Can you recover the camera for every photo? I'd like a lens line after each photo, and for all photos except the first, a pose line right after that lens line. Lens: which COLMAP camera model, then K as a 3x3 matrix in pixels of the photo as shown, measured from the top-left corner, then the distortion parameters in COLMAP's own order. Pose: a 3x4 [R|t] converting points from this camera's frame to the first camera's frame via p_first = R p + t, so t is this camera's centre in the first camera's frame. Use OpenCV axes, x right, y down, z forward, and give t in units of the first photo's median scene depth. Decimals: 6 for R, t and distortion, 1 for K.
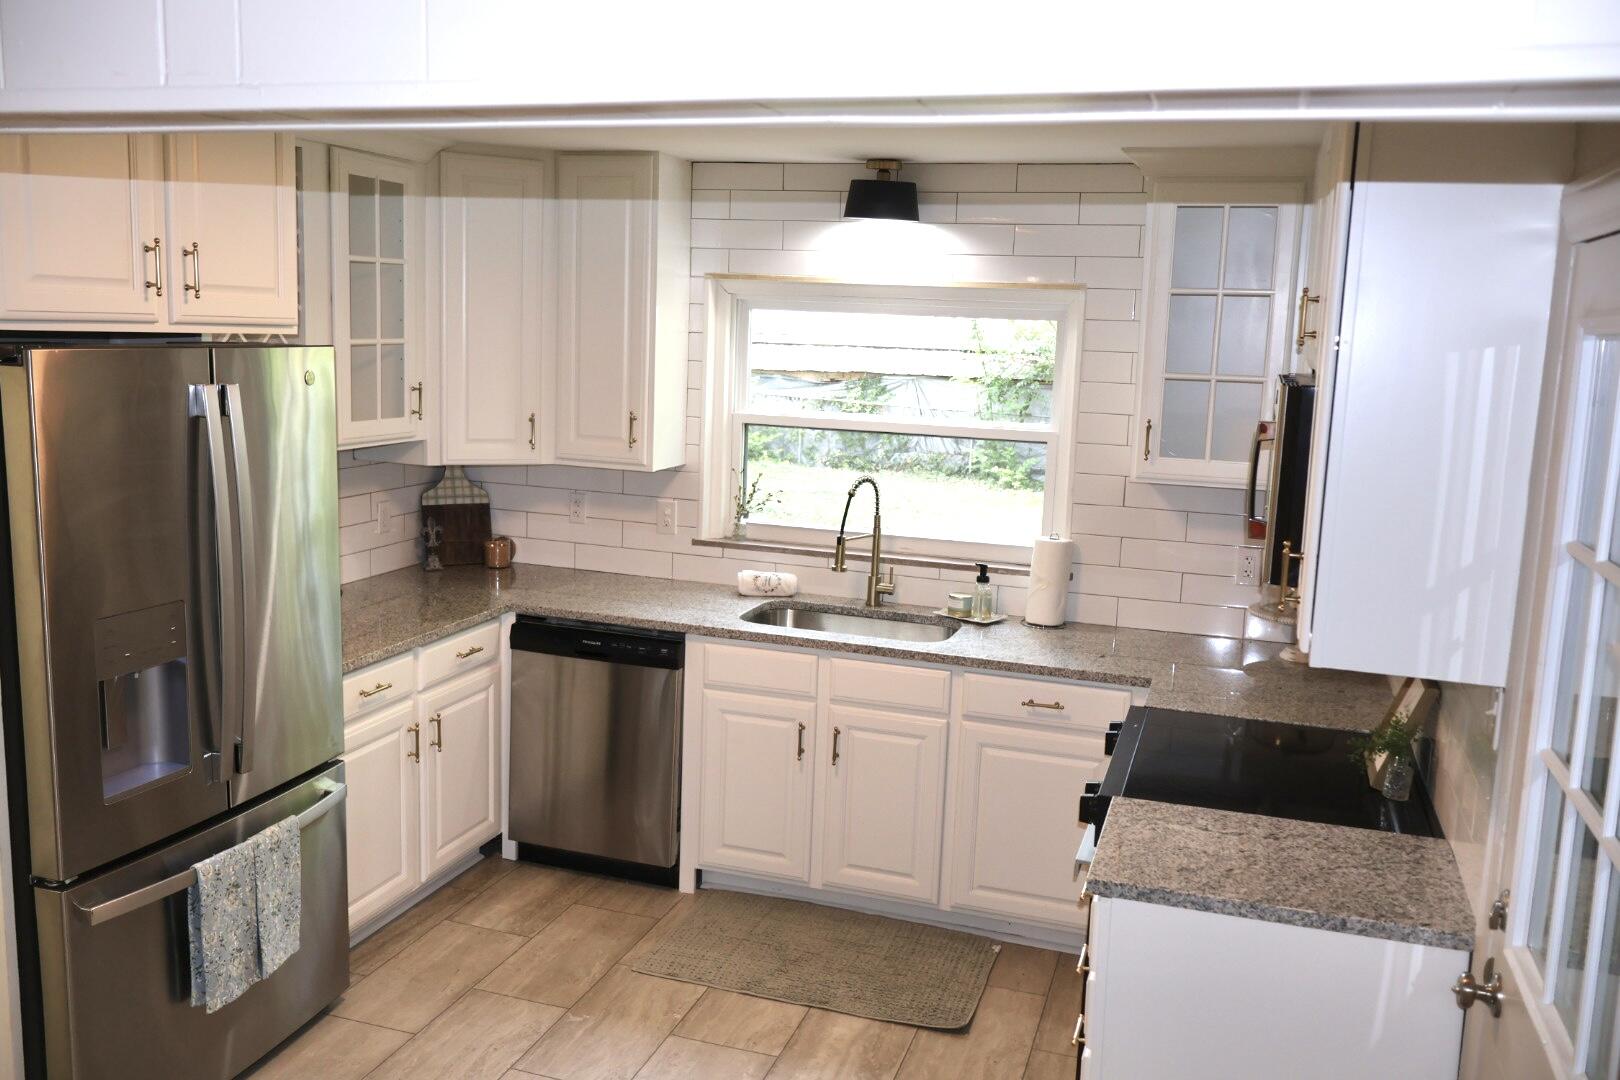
lens RADIAL K [[1344.6, 0, 796.5], [0, 1344.6, 537.6], [0, 0, 1]] dist [0.003438, -0.003430]
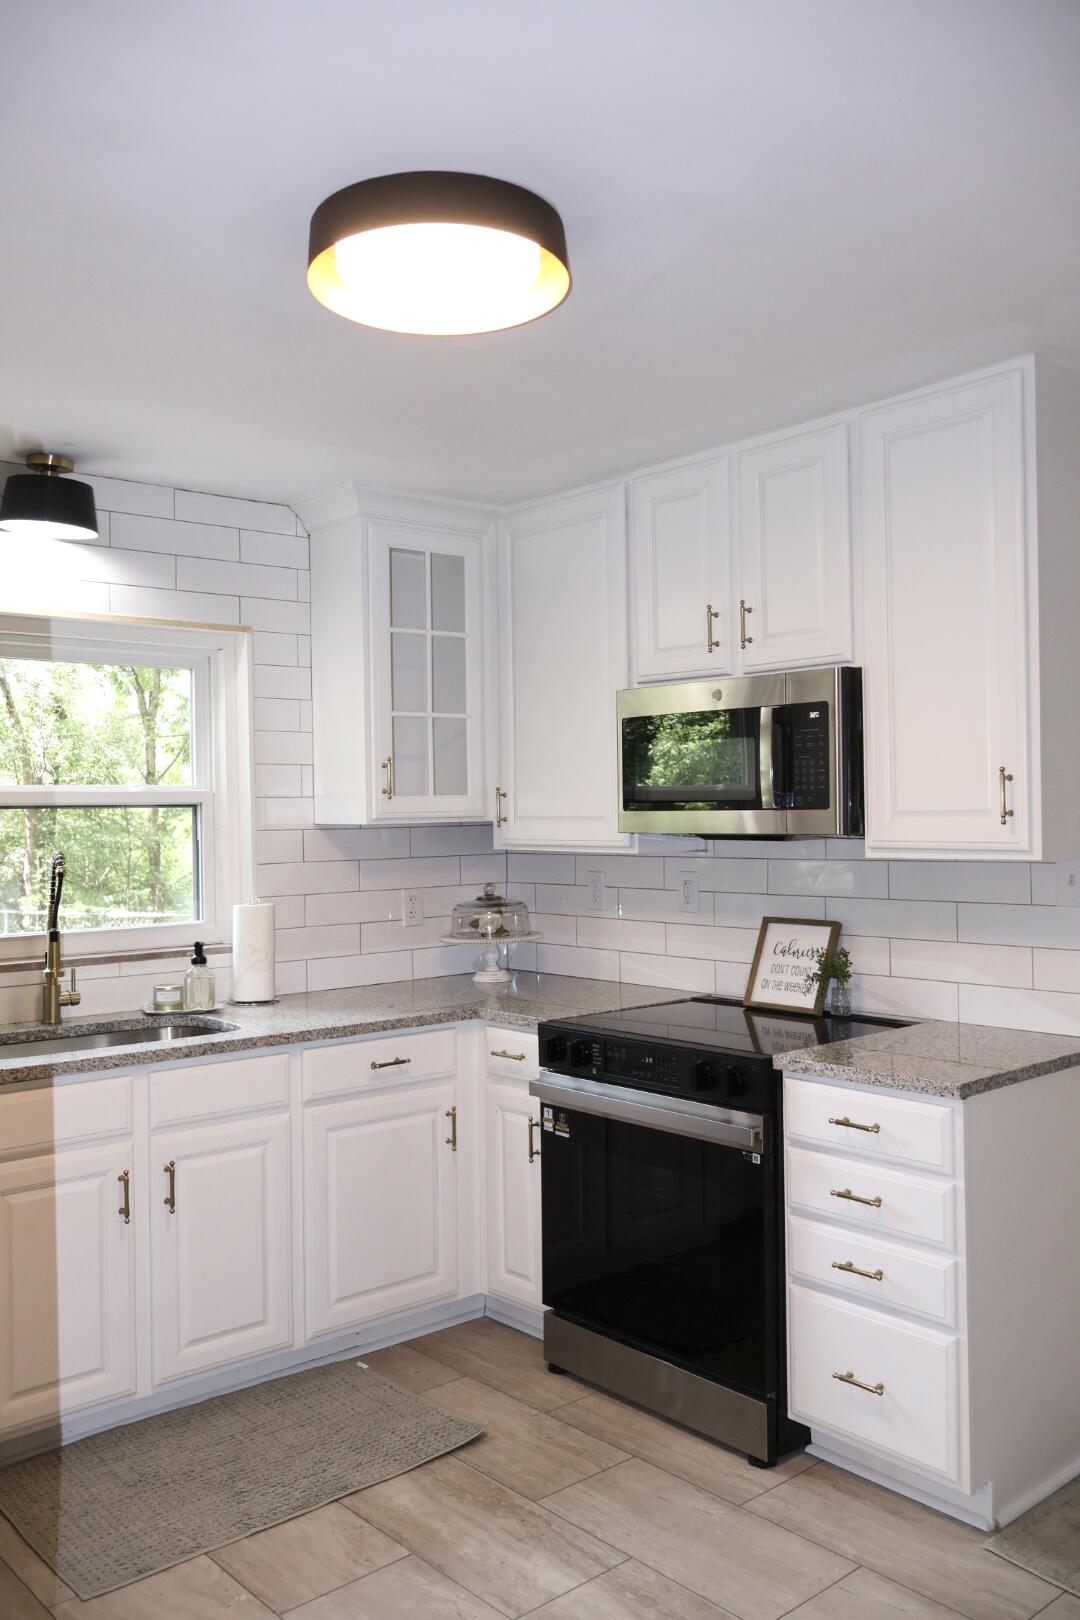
lens RADIAL K [[1344.6, 0, 549.8], [0, 1344.6, 821.7], [0, 0, 1]] dist [0.003438, -0.003430]
pose [[0.512770, -0.053125, 0.856881, -0.474583], [0.169201, 0.984761, -0.040199, 0.016203], [-0.841688, 0.165598, 0.513945, 0.369270]]
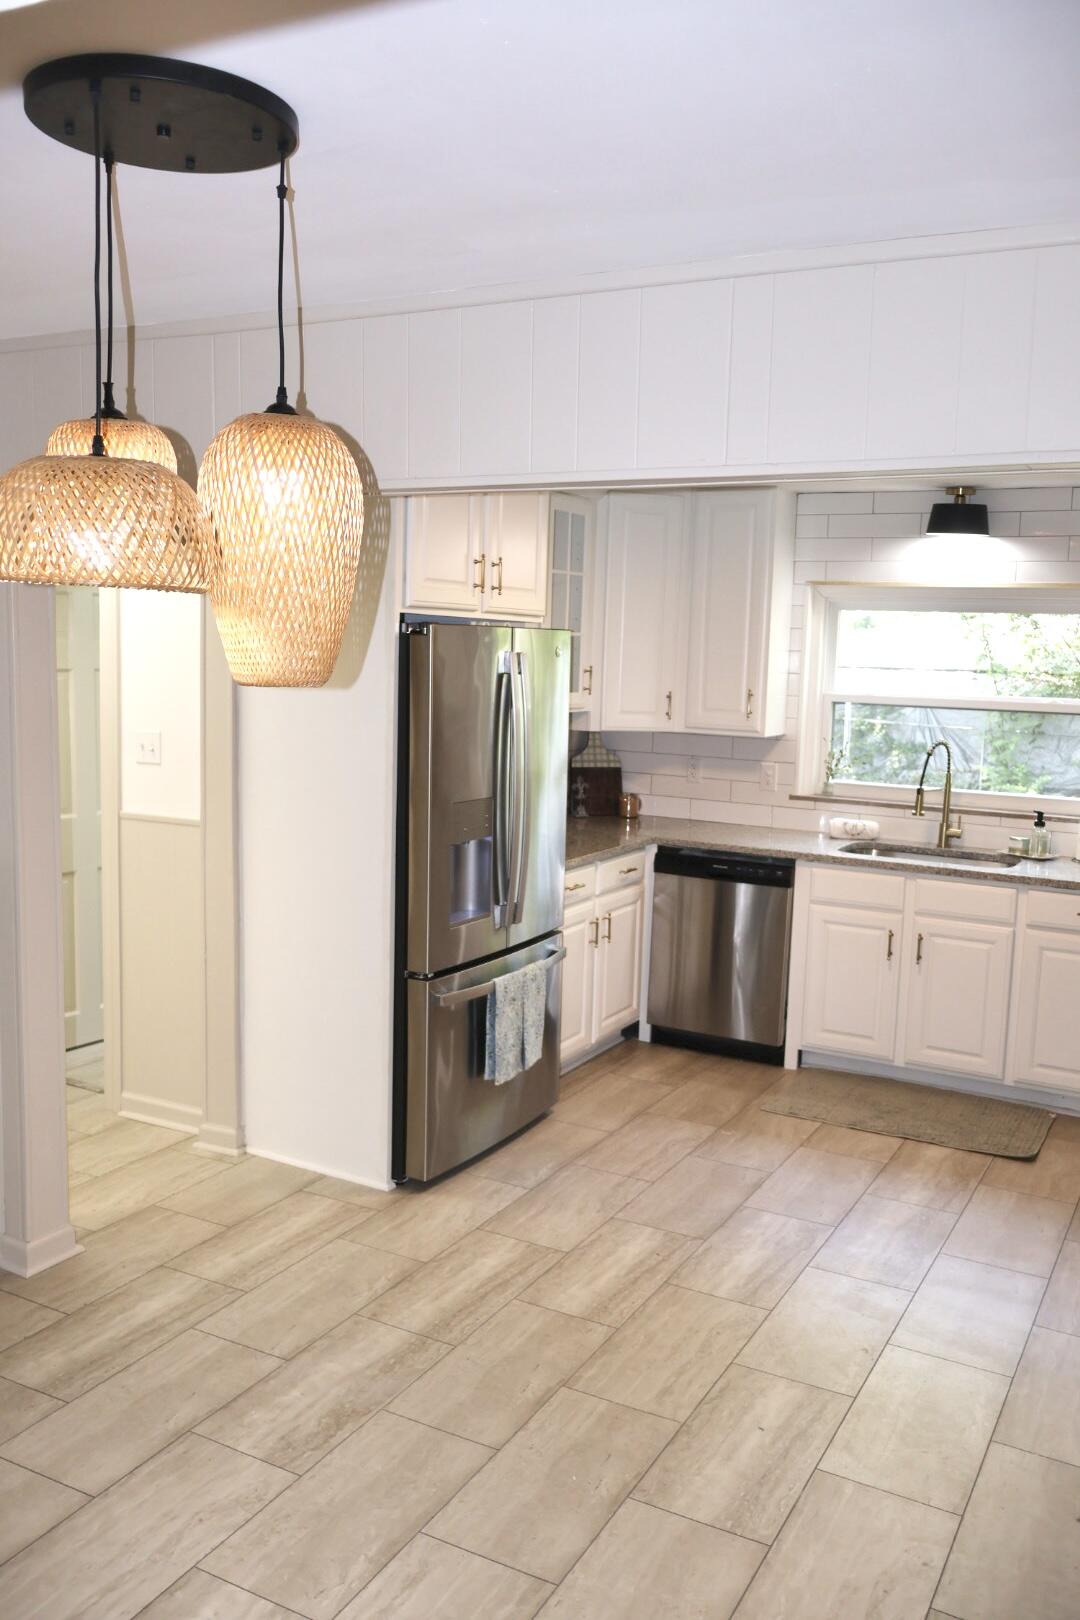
lens RADIAL K [[1344.6, 0, 543.0], [0, 1344.6, 816.3], [0, 0, 1]] dist [0.003438, -0.003430]
pose [[0.984355, 0.014769, -0.175574, -0.093106], [-0.021224, 0.999164, -0.034943, 0.077179], [0.174911, 0.038123, 0.983846, -0.290473]]
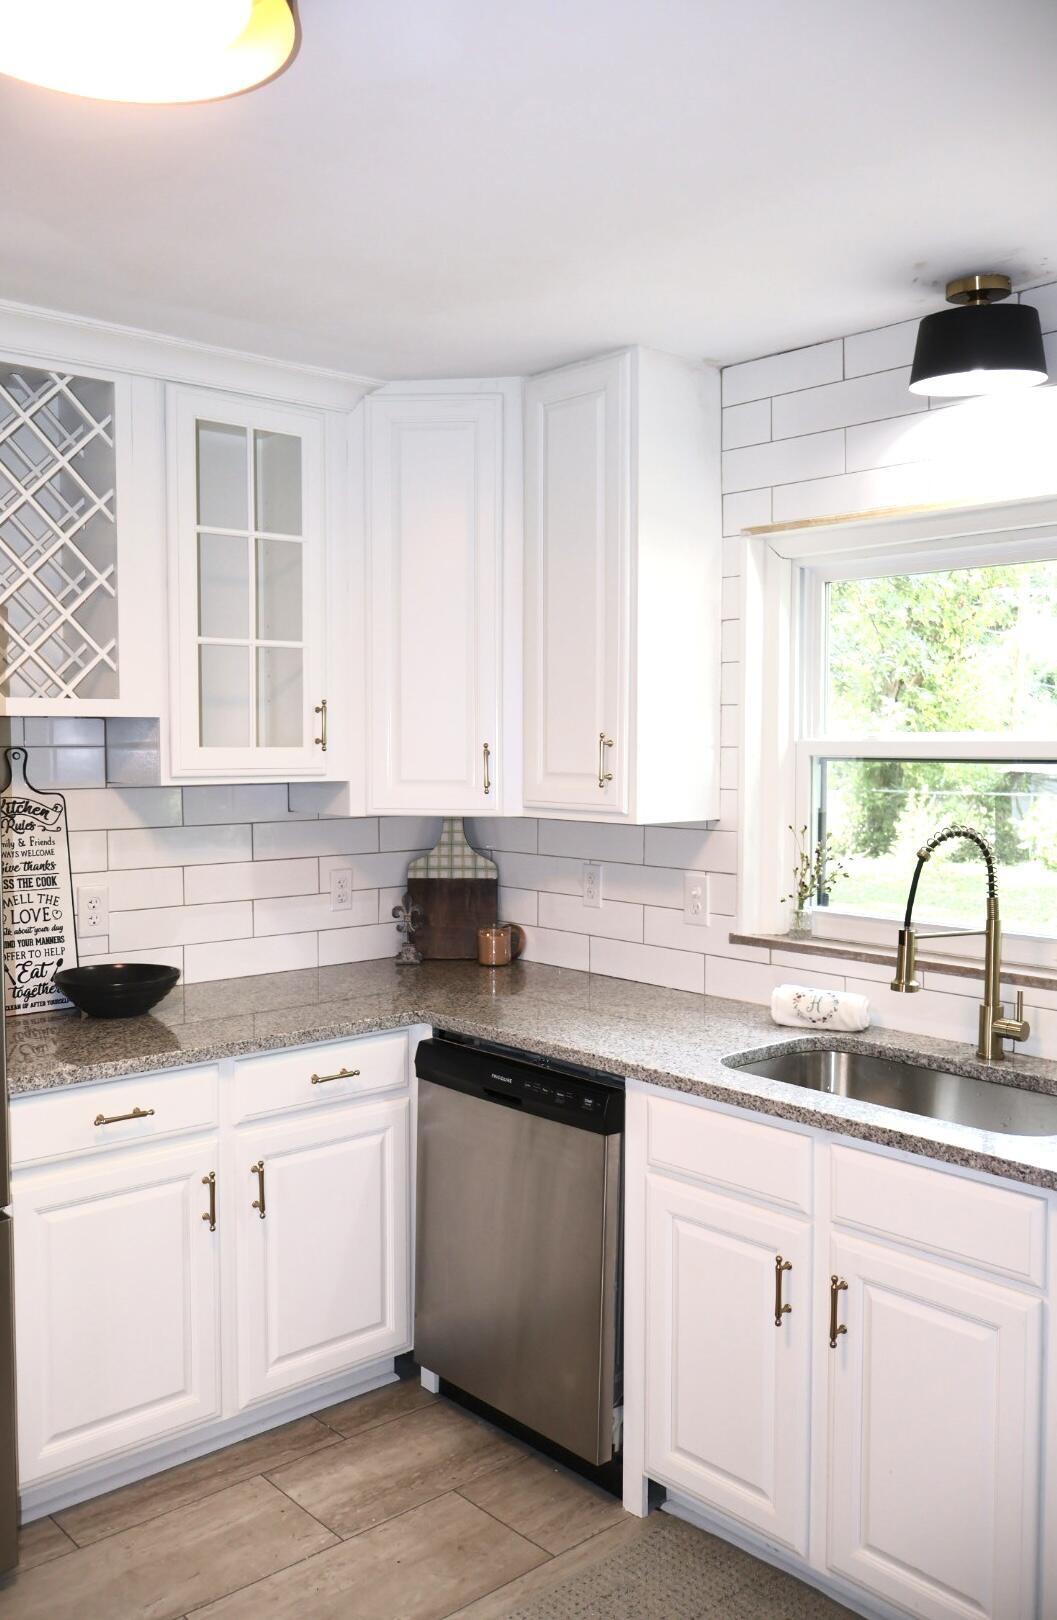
lens RADIAL K [[1341.8, 0, 507.4], [0, 1341.8, 819.0], [0, 0, 1]] dist [0.004386, 0.009901]
pose [[0.864132, -0.007756, -0.503206, 0.176967], [-0.048458, 0.993953, -0.098534, 0.017004], [0.500928, 0.109530, 0.858531, 0.423626]]
